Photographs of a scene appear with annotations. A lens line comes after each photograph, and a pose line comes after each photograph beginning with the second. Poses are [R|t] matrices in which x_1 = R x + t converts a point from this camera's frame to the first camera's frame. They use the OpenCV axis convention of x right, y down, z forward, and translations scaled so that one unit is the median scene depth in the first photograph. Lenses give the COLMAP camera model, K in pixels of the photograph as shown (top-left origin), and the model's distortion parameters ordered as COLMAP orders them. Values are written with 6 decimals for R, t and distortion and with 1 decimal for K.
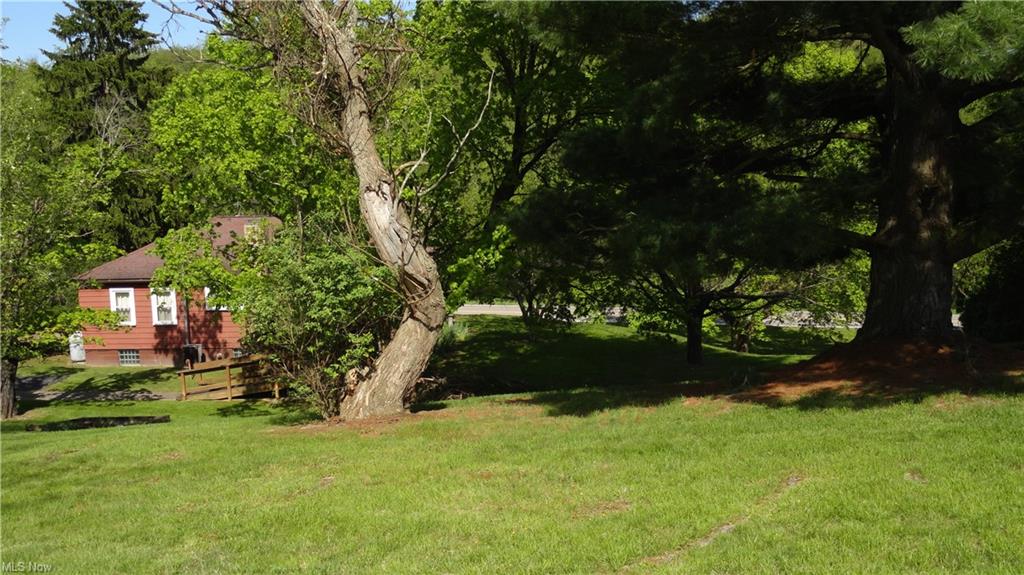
lens RADIAL K [[974.4, 0, 513.5], [0, 974.4, 289.1], [0, 0, 1]] dist [-0.034907, 0.000000]
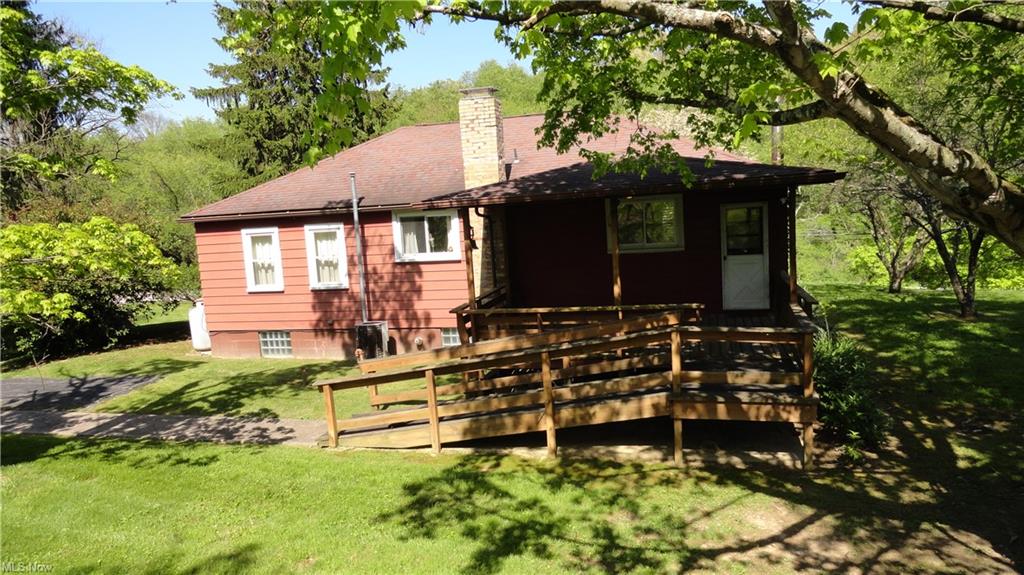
lens RADIAL K [[704.5, 0, 512.3], [0, 704.5, 285.4], [0, 0, 1]] dist [-0.002268, 0.001912]
pose [[0.983573, -0.016470, -0.179759, -0.173320], [0.016572, 0.999862, -0.000930, 0.037457], [0.179750, -0.002065, 0.983710, 0.601104]]
